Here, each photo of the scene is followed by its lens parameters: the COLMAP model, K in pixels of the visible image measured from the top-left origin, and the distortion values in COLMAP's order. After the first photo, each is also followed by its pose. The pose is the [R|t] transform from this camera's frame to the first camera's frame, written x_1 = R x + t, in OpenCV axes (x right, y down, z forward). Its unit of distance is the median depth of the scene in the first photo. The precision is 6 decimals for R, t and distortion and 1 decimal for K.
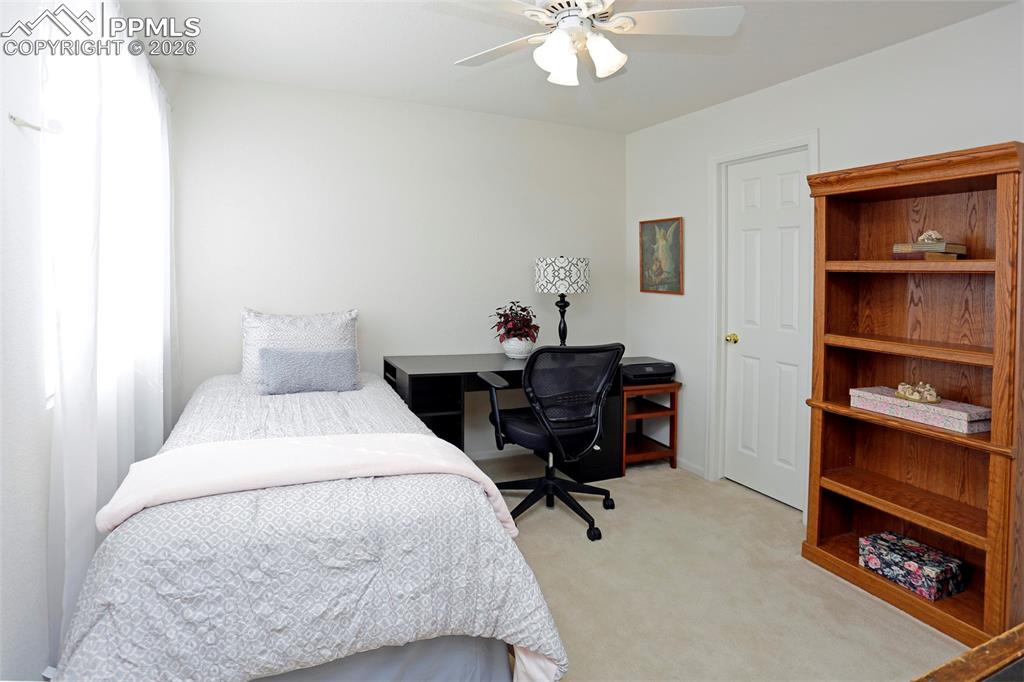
lens RADIAL K [[525.7, 0, 511.2], [0, 525.7, 325.0], [0, 0, 1]] dist [-0.062667, 0.032054]
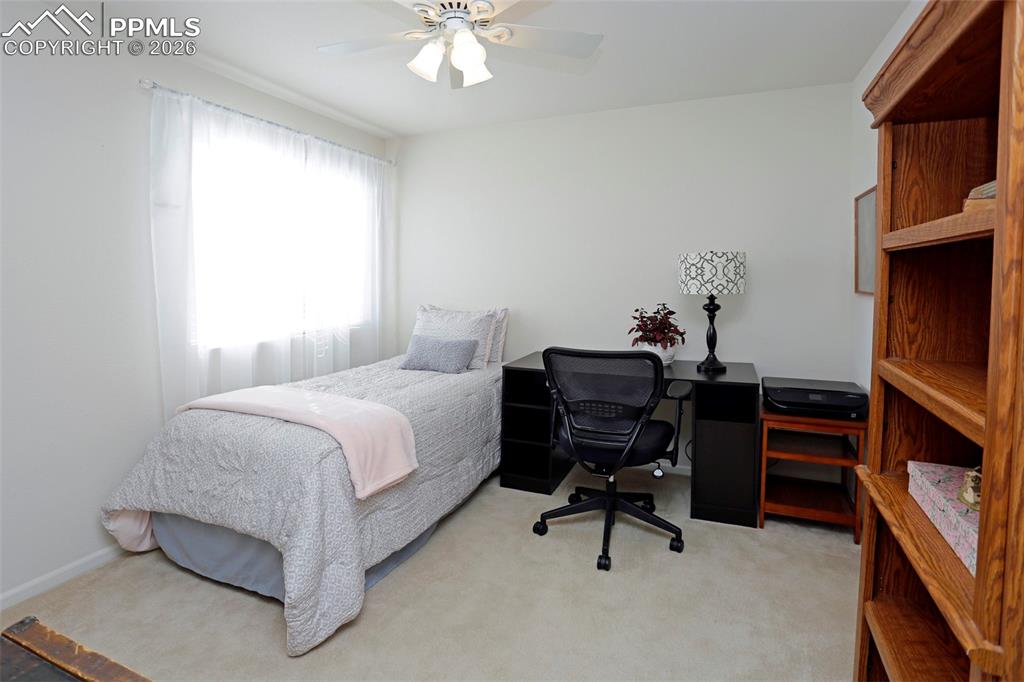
lens RADIAL K [[525.7, 0, 511.2], [0, 525.7, 325.0], [0, 0, 1]] dist [-0.062667, 0.032054]
pose [[0.699437, 0.044331, -0.713318, 0.496636], [-0.044308, 0.998844, 0.018630, -0.012936], [0.713319, 0.018575, 0.700593, 0.186926]]
